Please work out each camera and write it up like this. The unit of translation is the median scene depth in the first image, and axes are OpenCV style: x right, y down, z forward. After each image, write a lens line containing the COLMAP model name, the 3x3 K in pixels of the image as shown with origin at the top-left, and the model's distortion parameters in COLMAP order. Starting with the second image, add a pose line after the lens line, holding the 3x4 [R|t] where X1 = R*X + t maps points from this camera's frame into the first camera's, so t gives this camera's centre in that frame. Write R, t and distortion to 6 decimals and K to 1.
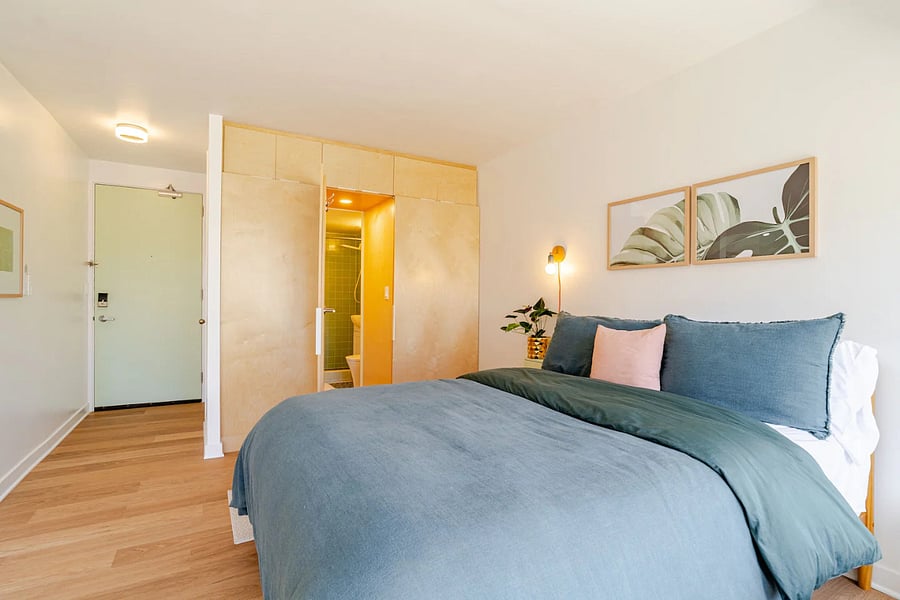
lens RADIAL K [[428.0, 0, 452.1], [0, 428.0, 298.7], [0, 0, 1]] dist [-0.019607, 0.000017]
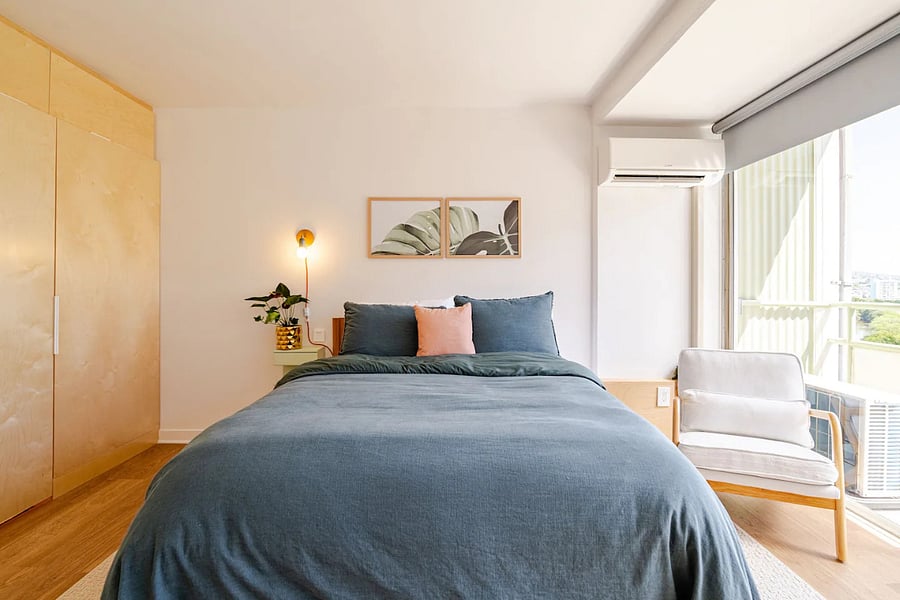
lens RADIAL K [[428.0, 0, 457.2], [0, 428.0, 287.5], [0, 0, 1]] dist [-0.019607, 0.000017]
pose [[0.490164, -0.013405, 0.871527, -0.569106], [0.003964, 0.999906, 0.013150, -0.005366], [-0.871621, -0.002990, 0.490171, 0.309363]]
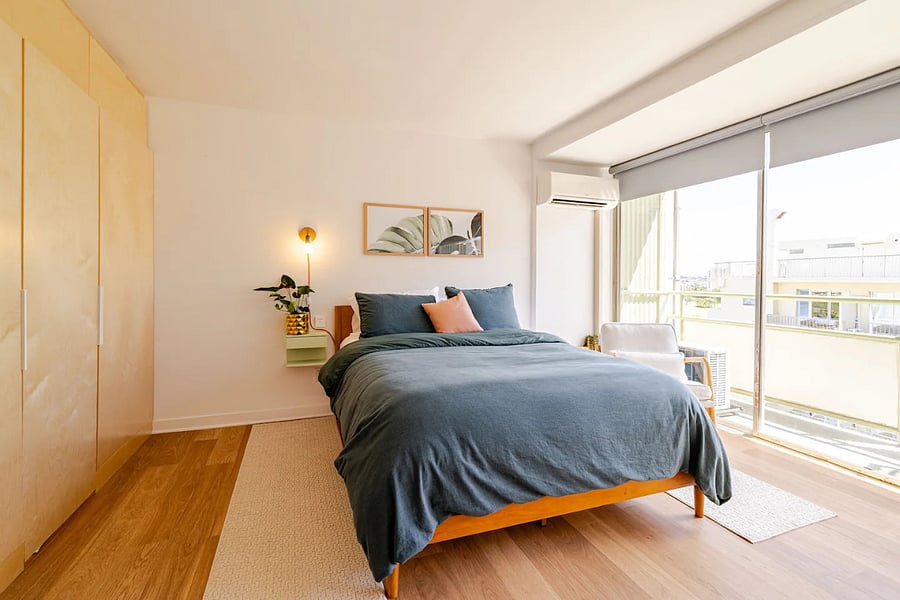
lens RADIAL K [[389.7, 0, 446.4], [0, 389.7, 281.9], [0, 0, 1]] dist [-0.002187, -0.000437]
pose [[0.197181, -0.016633, 0.980226, -0.871641], [-0.007082, 0.999806, 0.018390, -0.008486], [-0.980341, -0.010568, 0.197025, 0.620455]]
